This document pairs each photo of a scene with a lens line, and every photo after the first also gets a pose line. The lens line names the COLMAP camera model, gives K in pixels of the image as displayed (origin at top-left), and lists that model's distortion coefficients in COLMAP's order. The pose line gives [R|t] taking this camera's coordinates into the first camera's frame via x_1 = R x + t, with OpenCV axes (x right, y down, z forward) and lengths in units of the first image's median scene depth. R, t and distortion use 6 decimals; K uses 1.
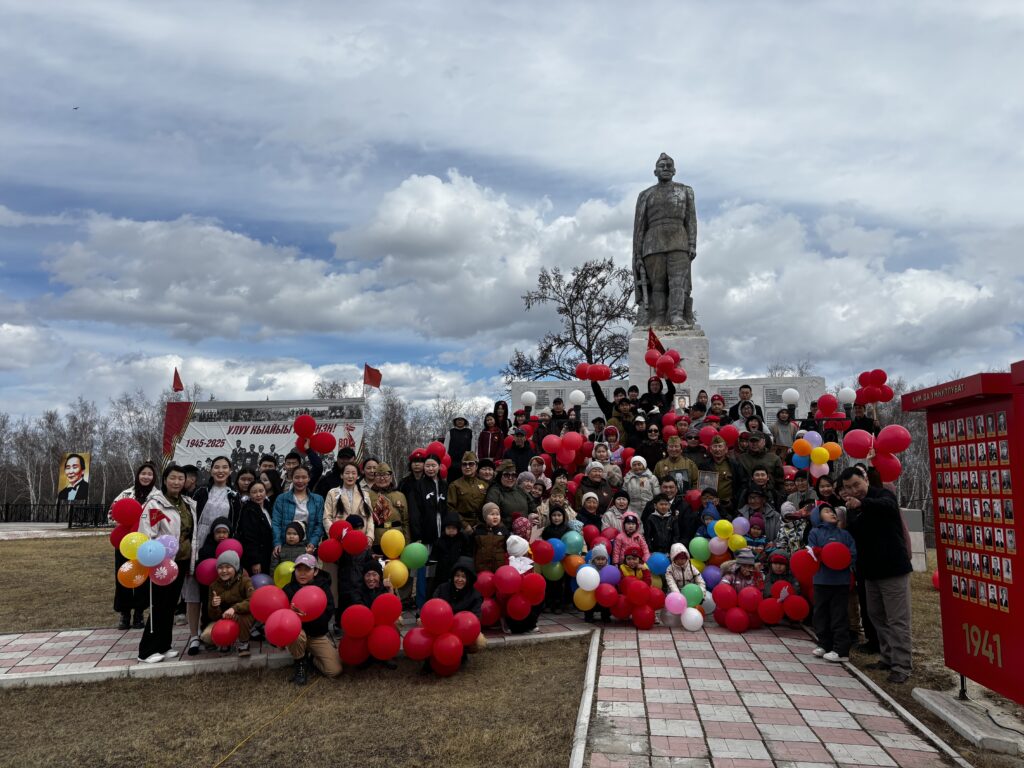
lens RADIAL K [[767.4, 0, 512.0], [0, 767.4, 384.0], [0, 0, 1]] dist [0.043260, -0.054583]
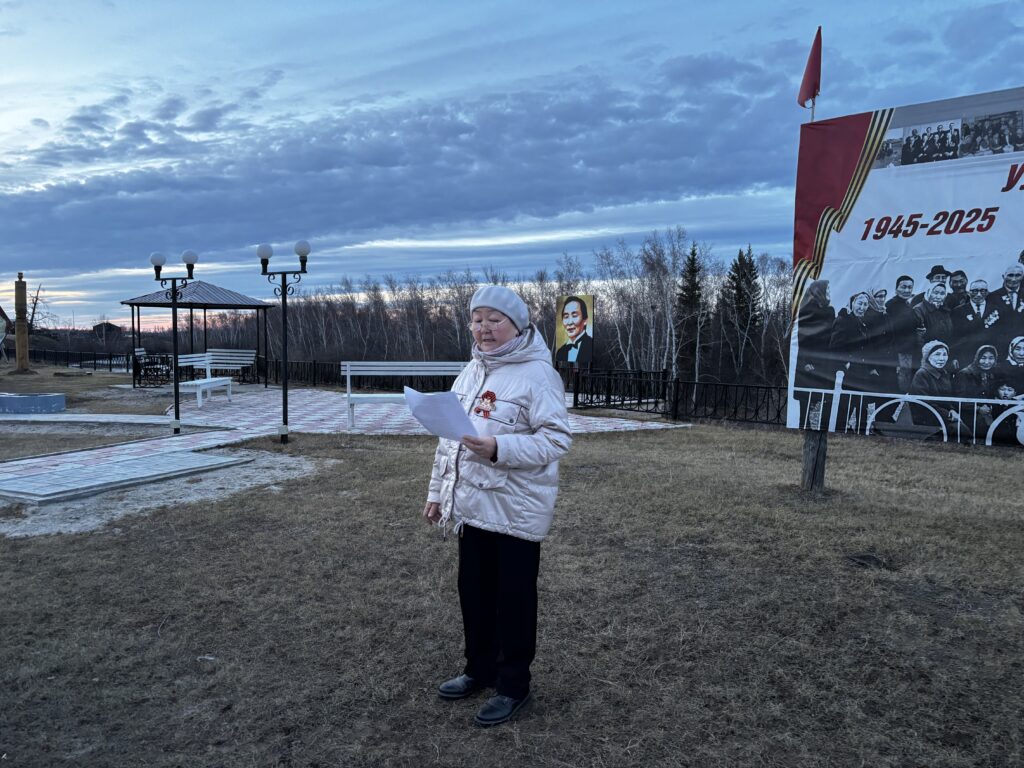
lens RADIAL K [[767.4, 0, 512.0], [0, 767.4, 384.0], [0, 0, 1]] dist [0.043260, -0.054583]
pose [[0.838306, 0.037084, -0.543937, -0.360933], [0.063677, 0.984196, 0.165237, 0.077803], [0.541469, -0.173156, 0.822696, 0.602149]]
